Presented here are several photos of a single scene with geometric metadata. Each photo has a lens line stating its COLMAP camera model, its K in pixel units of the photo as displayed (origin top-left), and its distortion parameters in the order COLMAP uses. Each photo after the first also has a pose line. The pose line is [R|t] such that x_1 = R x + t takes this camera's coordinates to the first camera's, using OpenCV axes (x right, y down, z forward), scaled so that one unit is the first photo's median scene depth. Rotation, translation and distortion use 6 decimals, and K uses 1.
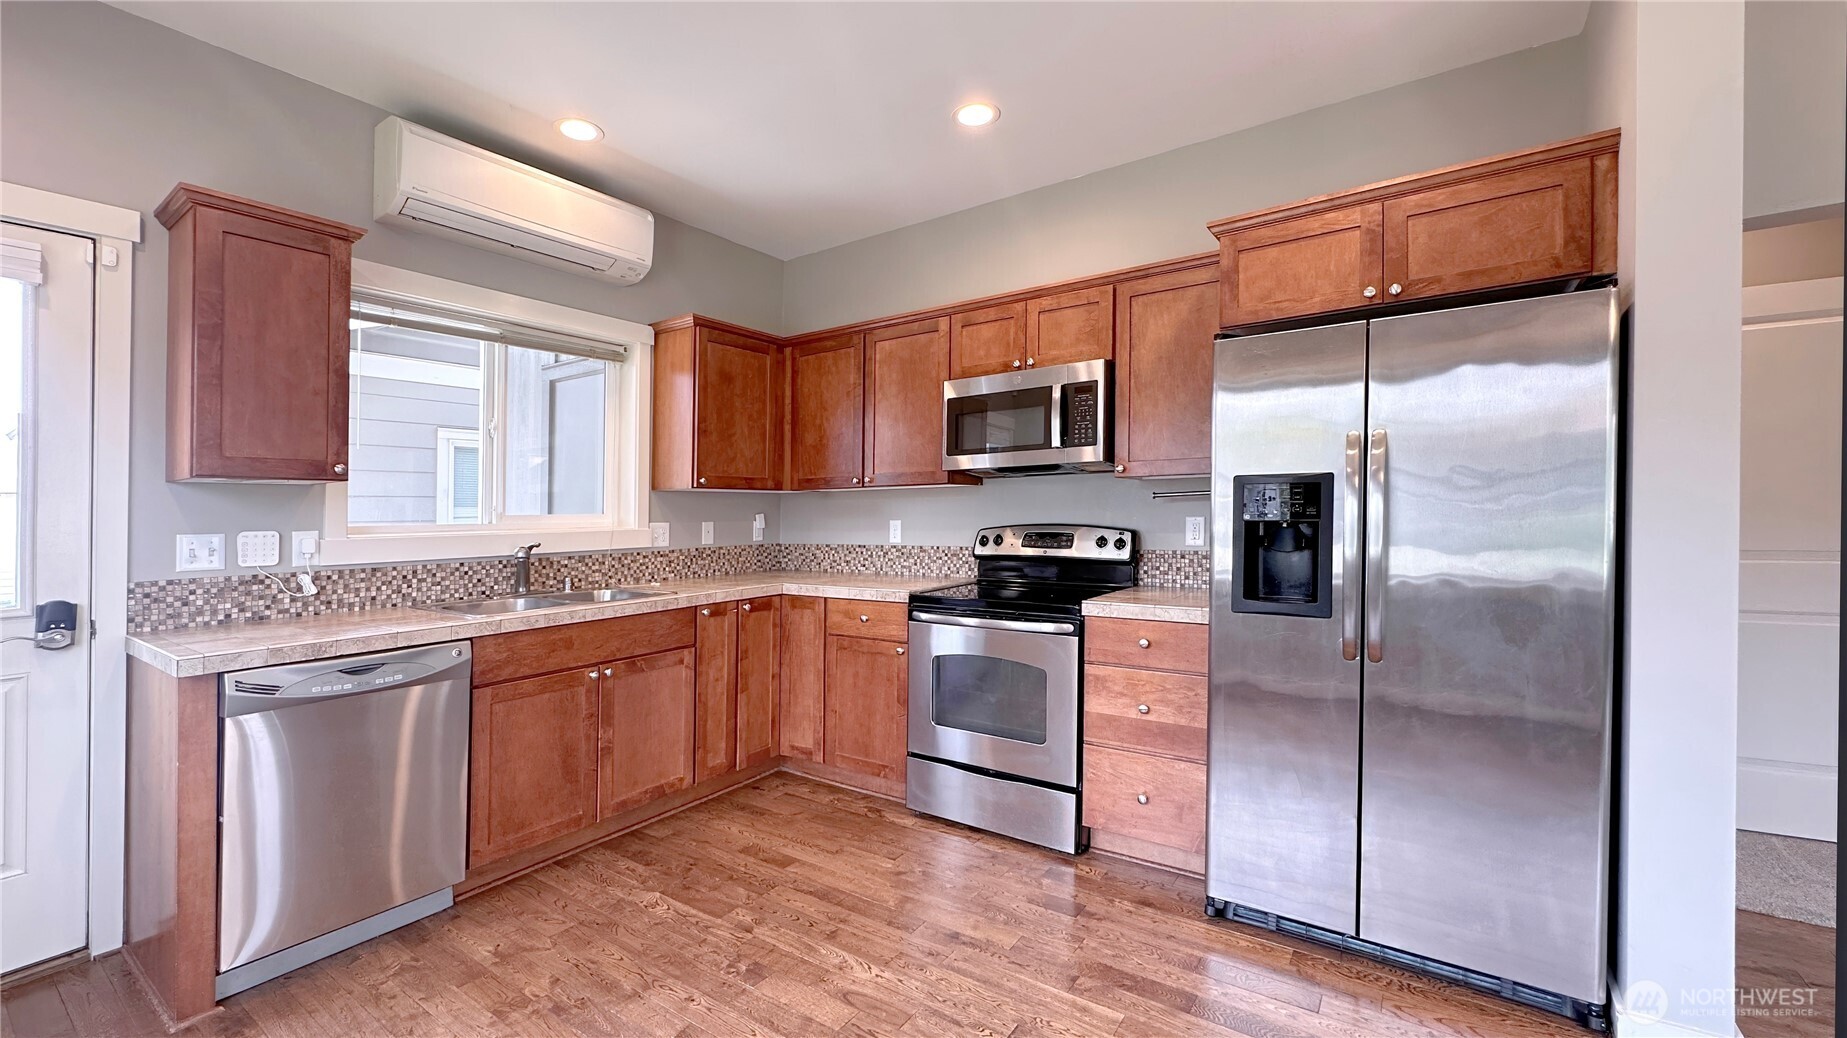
lens RADIAL K [[750.4, 0, 925.2], [0, 750.4, 502.7], [0, 0, 1]] dist [-0.001101, -0.000897]
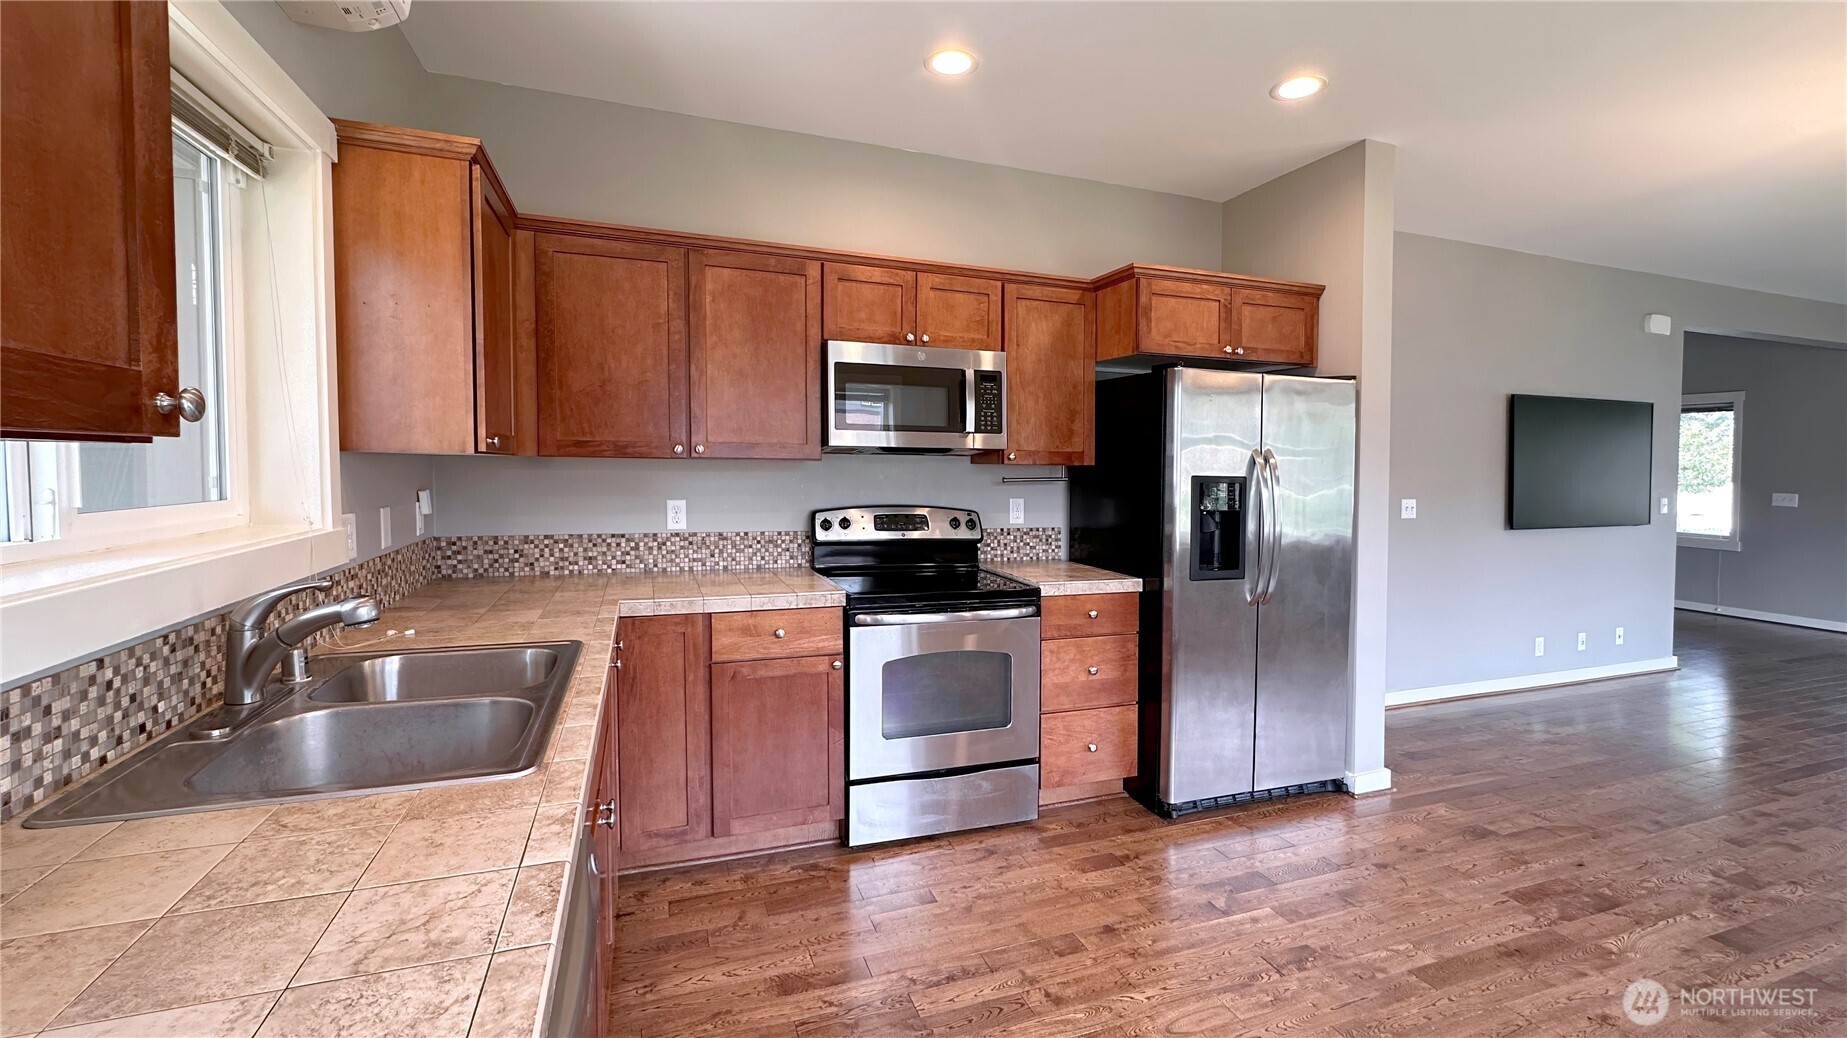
lens RADIAL K [[750.4, 0, 866.3], [0, 750.4, 483.8], [0, 0, 1]] dist [-0.001101, -0.000897]
pose [[0.586346, 0.000574, 0.810060, -0.768286], [-0.037145, 0.998967, 0.026179, -0.028226], [-0.809209, -0.045440, 0.585762, 0.558649]]
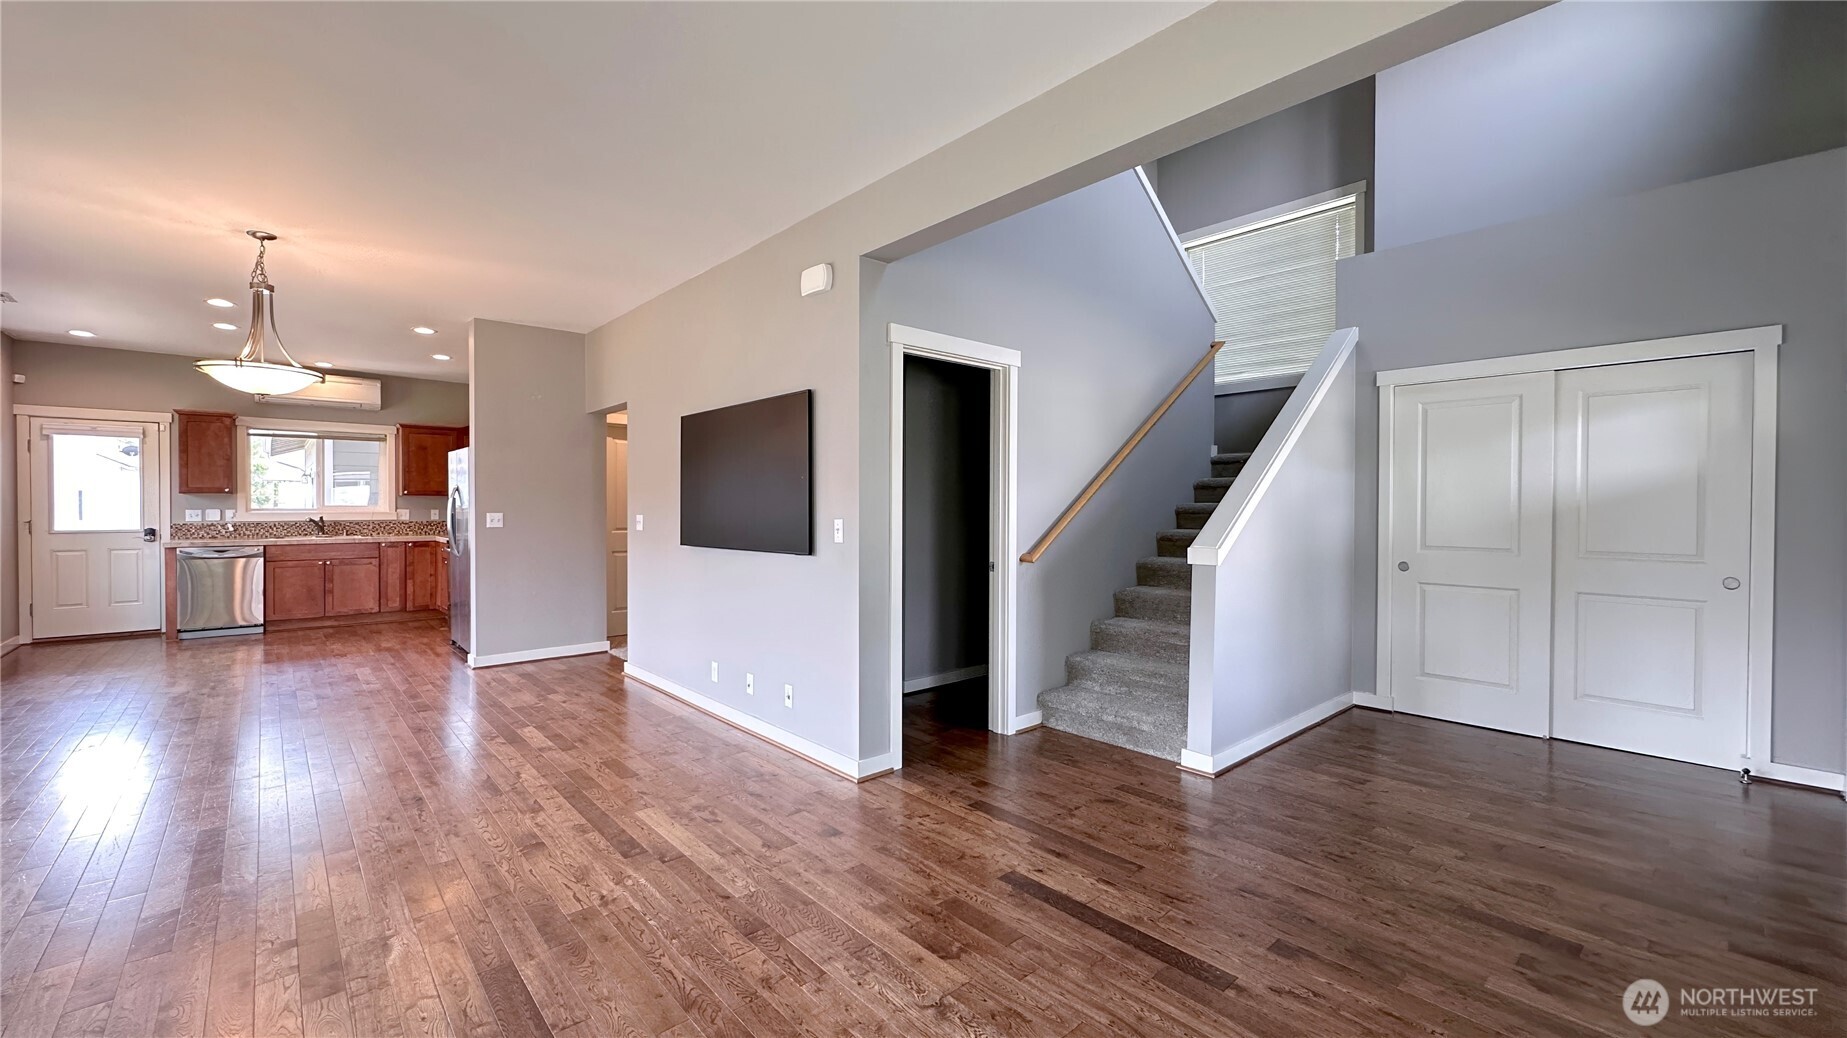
lens RADIAL K [[750.4, 0, 983.1], [0, 750.4, 520.7], [0, 0, 1]] dist [-0.001101, -0.000897]
pose [[0.978882, 0.023604, -0.203057, 2.434736], [-0.016844, 0.999247, 0.034955, -0.065625], [0.203729, -0.030797, 0.978543, -1.178872]]
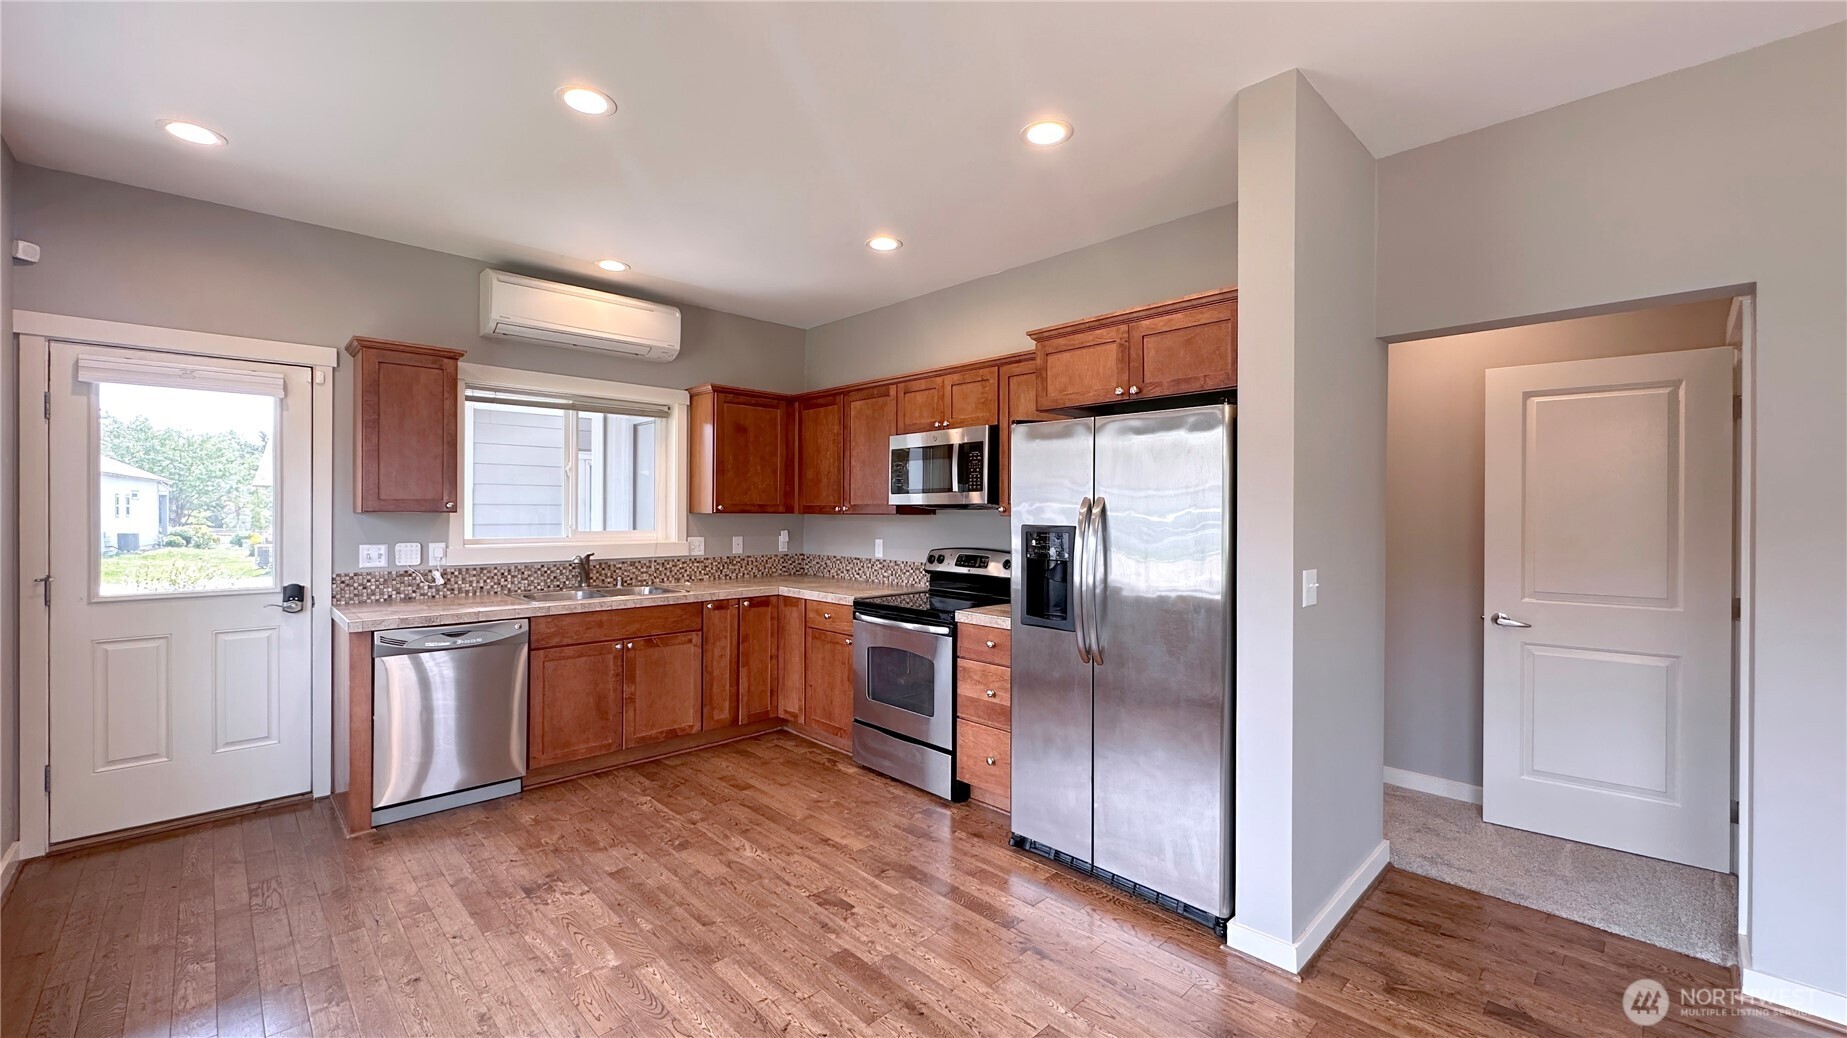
lens RADIAL K [[750.4, 0, 973.2], [0, 750.4, 519.0], [0, 0, 1]] dist [-0.001101, -0.000897]
pose [[0.986249, 0.024721, -0.163404, 0.446942], [-0.020742, 0.999446, 0.026012, -0.065254], [0.163957, -0.022265, 0.986216, -0.294815]]
